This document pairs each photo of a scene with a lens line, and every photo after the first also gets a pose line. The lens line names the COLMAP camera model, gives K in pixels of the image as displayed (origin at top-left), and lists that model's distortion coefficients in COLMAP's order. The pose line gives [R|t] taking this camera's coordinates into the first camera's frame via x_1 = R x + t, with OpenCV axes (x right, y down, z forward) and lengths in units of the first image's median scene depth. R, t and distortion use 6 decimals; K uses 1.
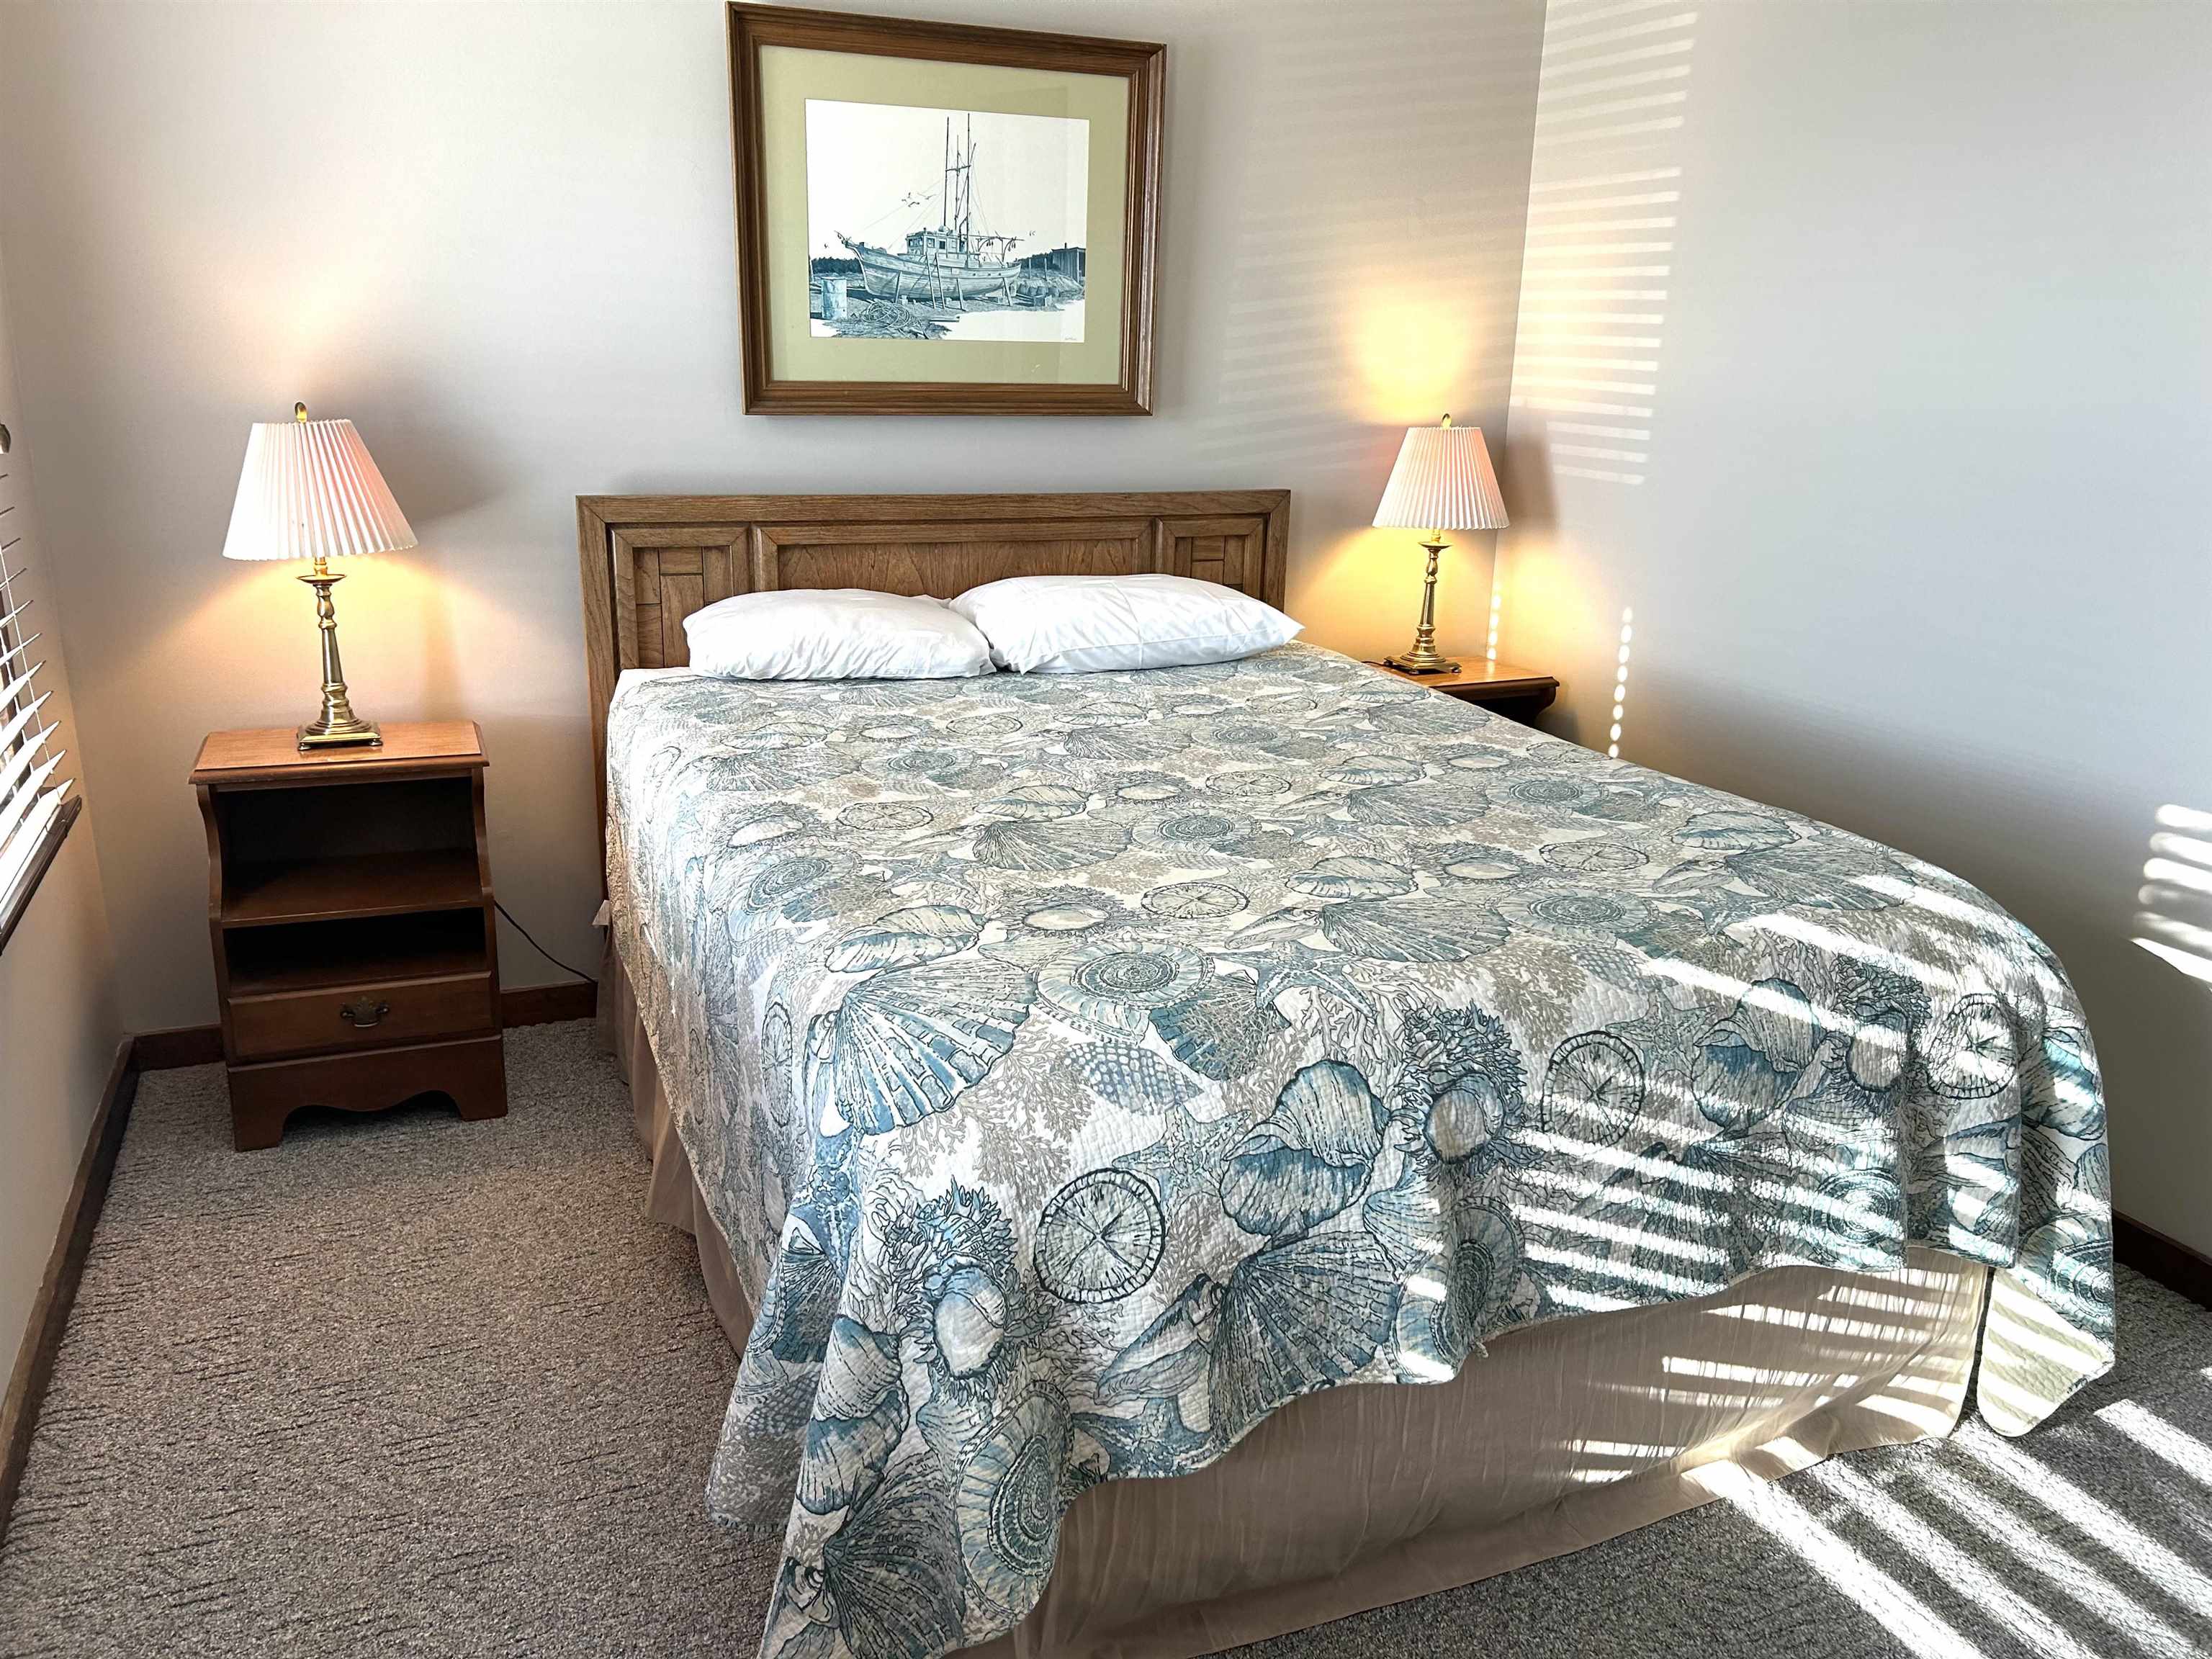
lens RADIAL K [[1667.4, 0, 1106.0], [0, 1667.4, 829.5], [0, 0, 1]] dist [0.096512, -0.123828]
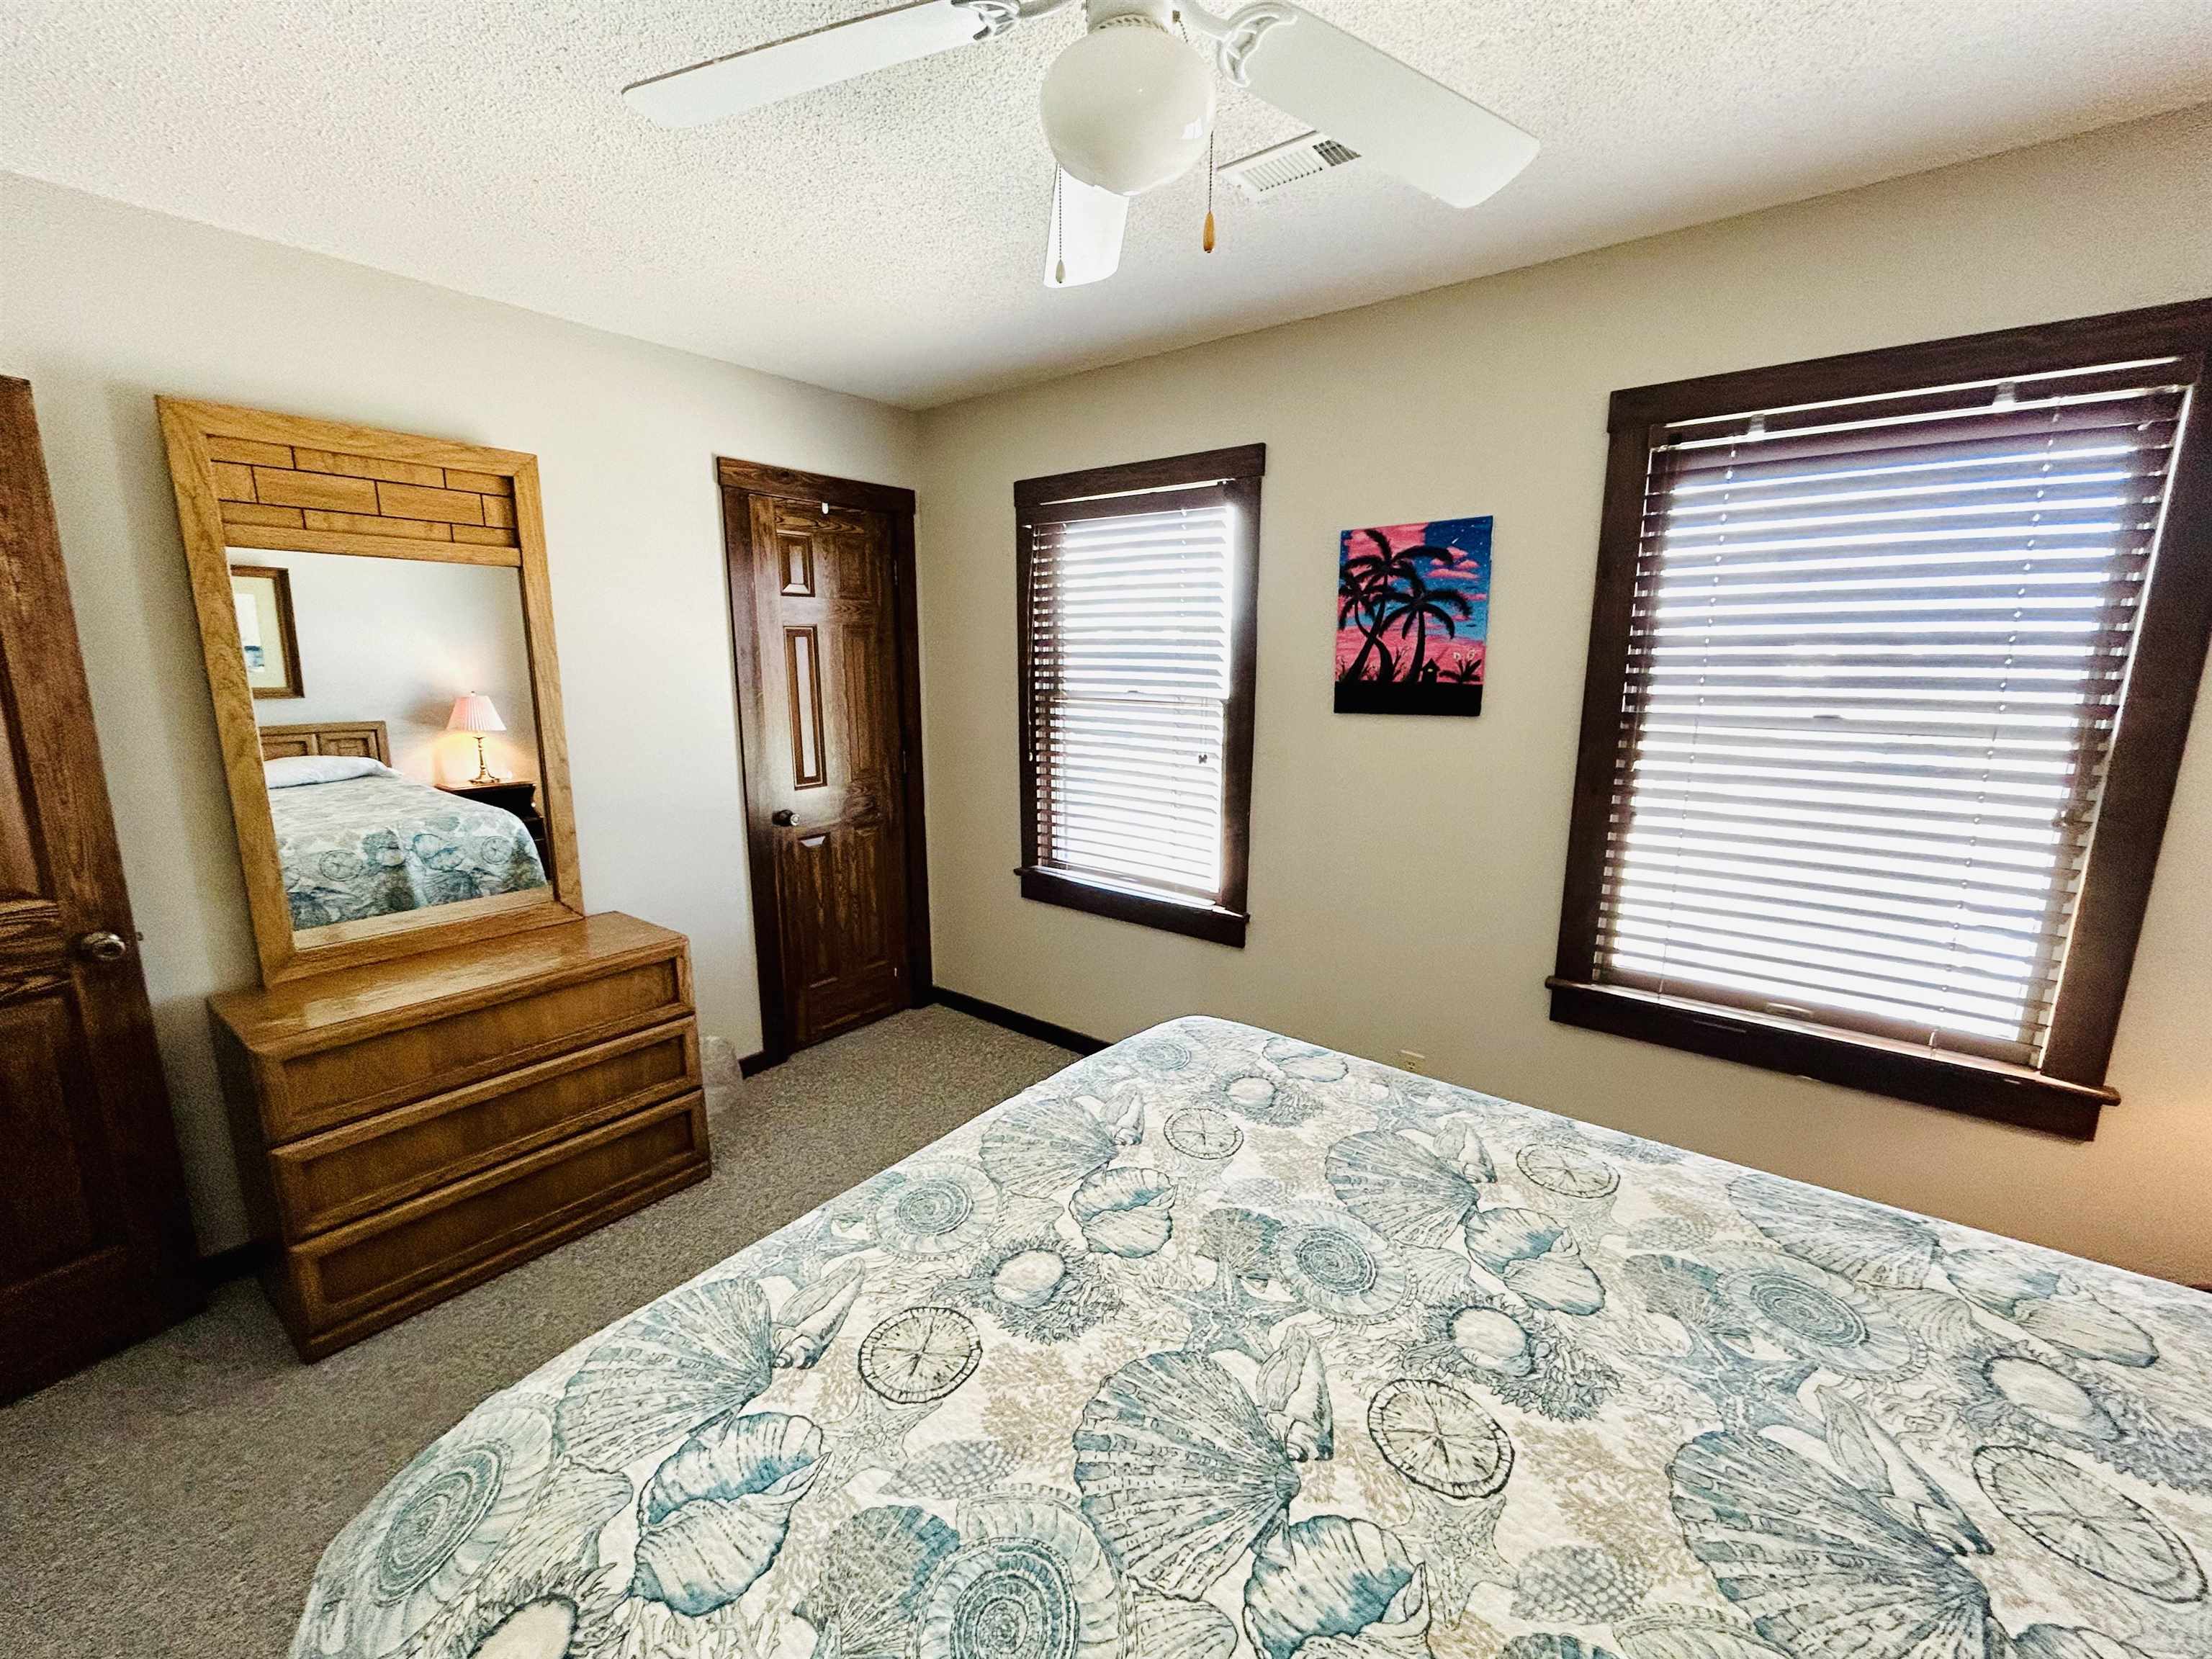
lens RADIAL K [[905.2, 0, 1106.0], [0, 905.2, 829.5], [0, 0, 1]] dist [-0.003016, 0.000077]
pose [[-0.874632, 0.092666, -0.475849, 0.413754], [-0.151101, 0.880556, 0.449209, -0.453096], [0.460638, 0.464794, -0.756160, 1.300304]]
